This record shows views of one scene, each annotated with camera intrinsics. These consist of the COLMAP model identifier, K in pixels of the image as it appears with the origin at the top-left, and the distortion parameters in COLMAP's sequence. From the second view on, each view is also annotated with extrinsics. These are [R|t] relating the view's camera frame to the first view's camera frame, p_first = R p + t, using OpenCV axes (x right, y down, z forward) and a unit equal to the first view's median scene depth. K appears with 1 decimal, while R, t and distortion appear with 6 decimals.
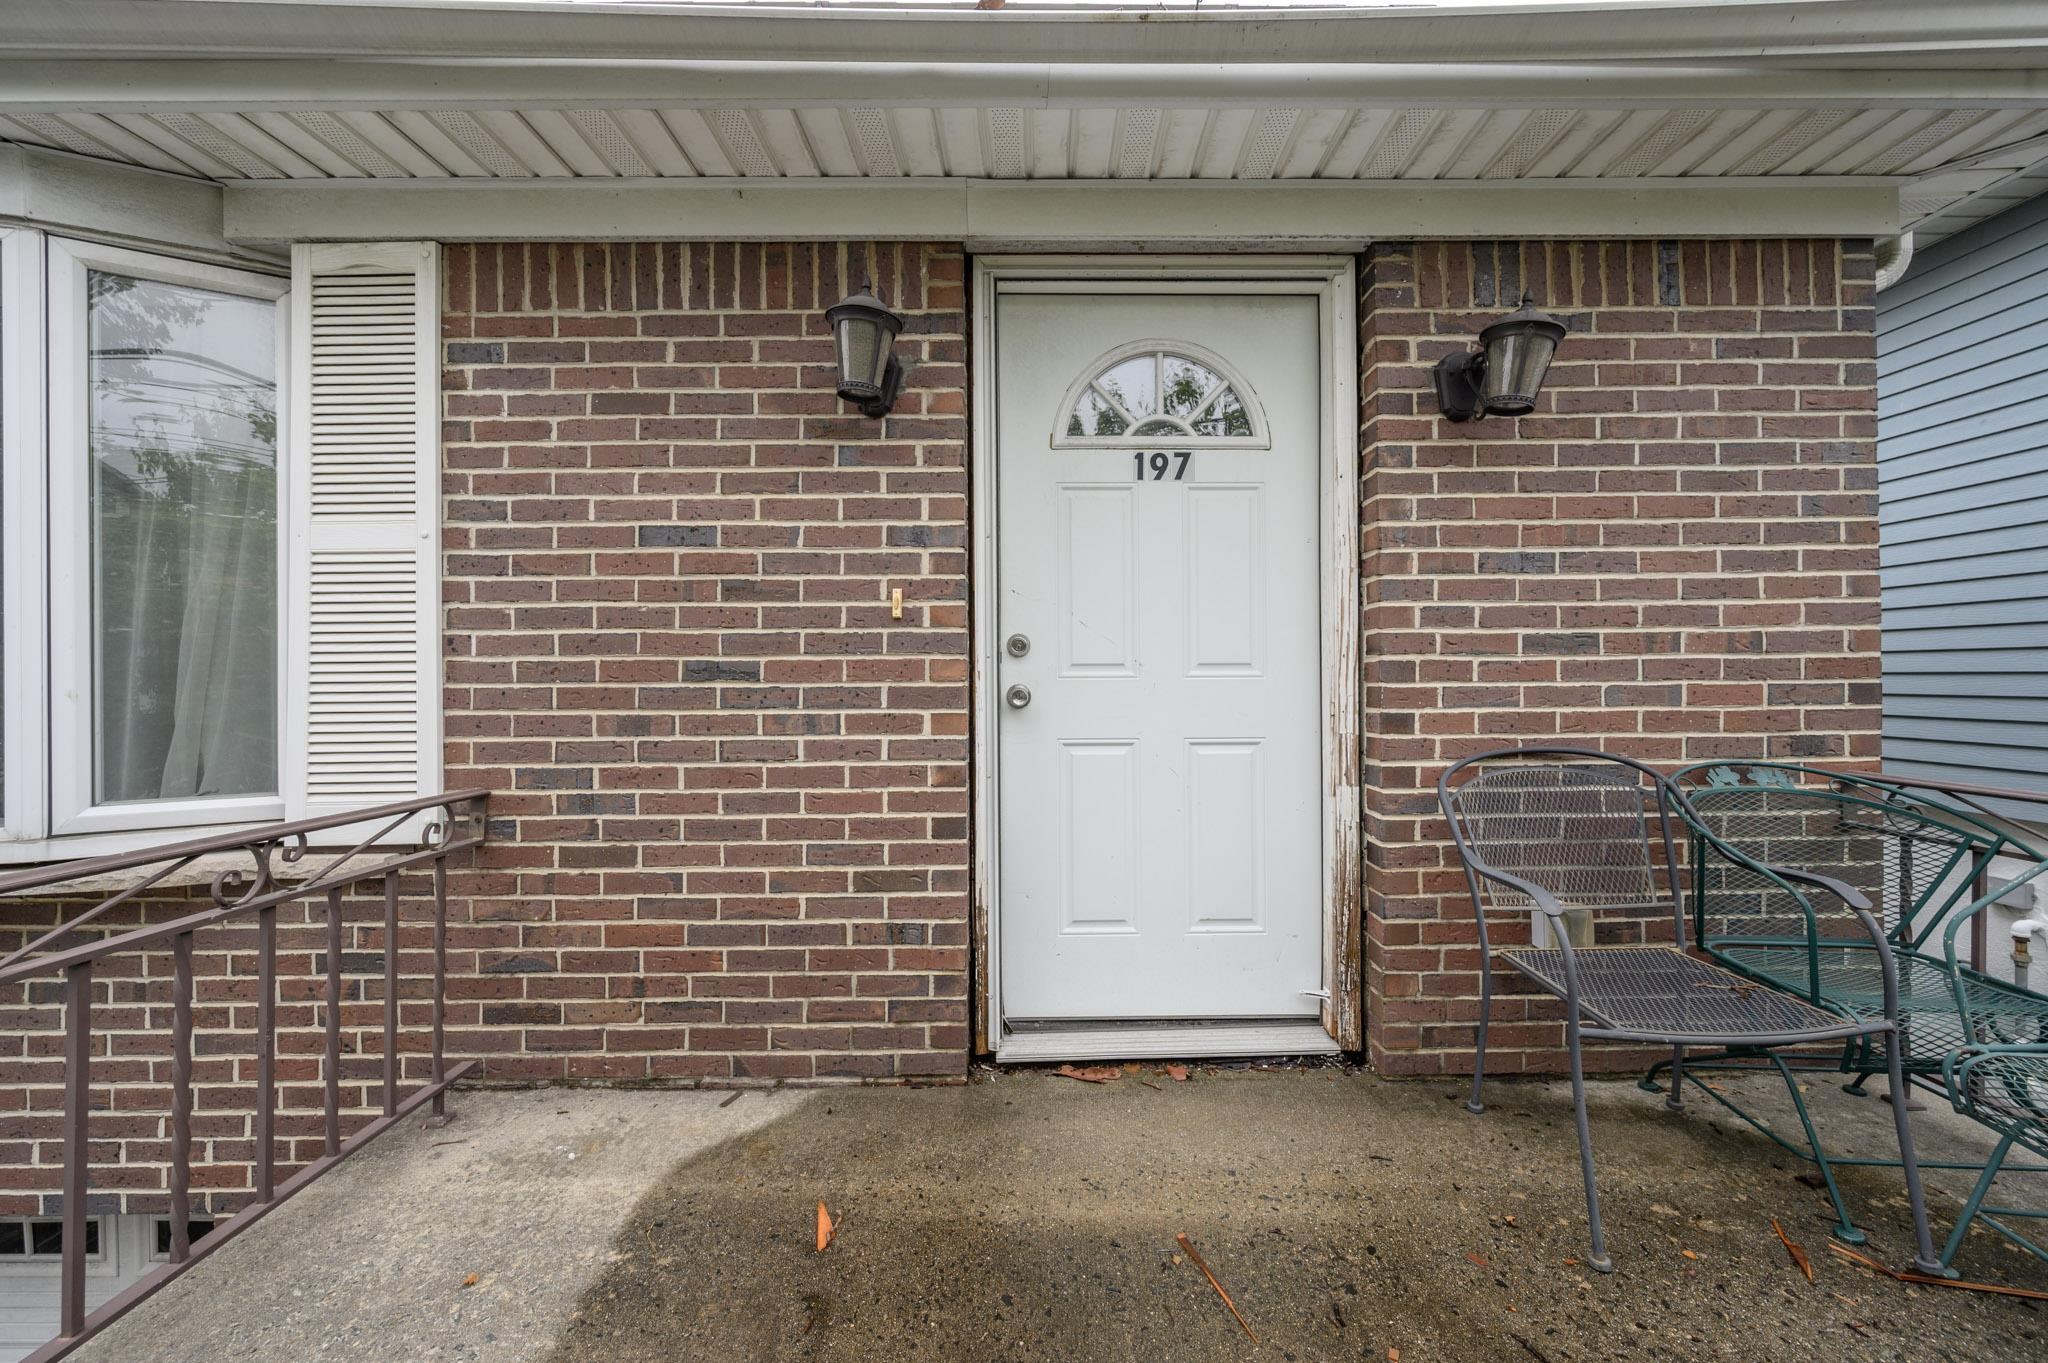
lens RADIAL K [[809.2, 0, 1018.9], [0, 809.2, 675.2], [0, 0, 1]] dist [-0.000556, 0.000372]
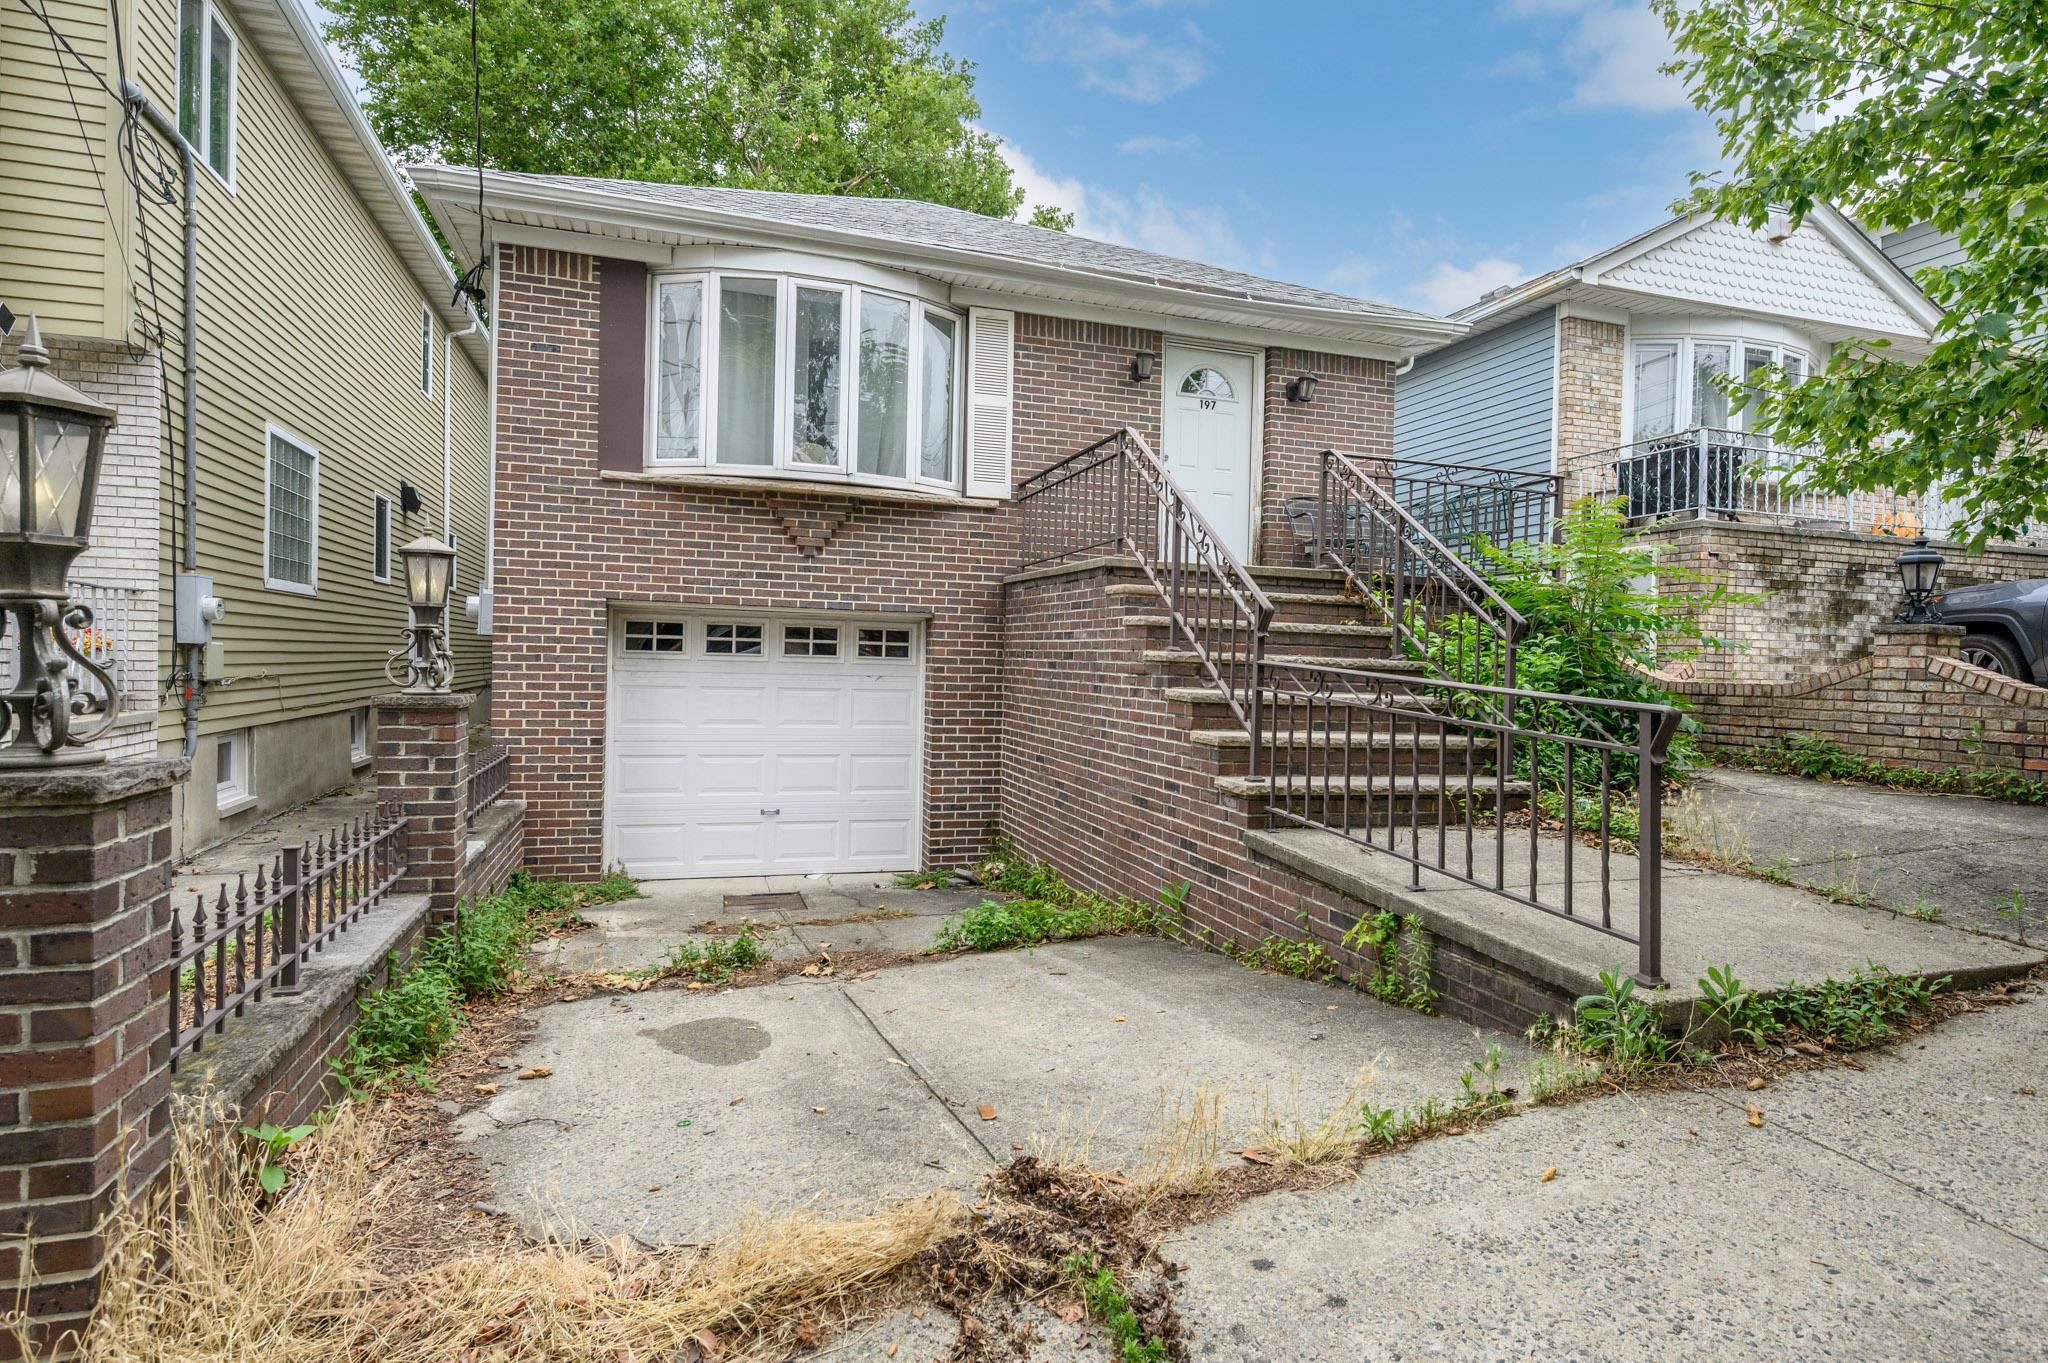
lens RADIAL K [[1109.9, 0, 1024.0], [0, 1109.9, 681.5], [0, 0, 1]] dist [-0.000509, 0.000001]
pose [[0.950233, 0.026327, 0.310425, -1.993009], [-0.029696, 0.999540, 0.006133, 0.892462], [-0.310121, -0.015046, 0.950578, -3.187989]]
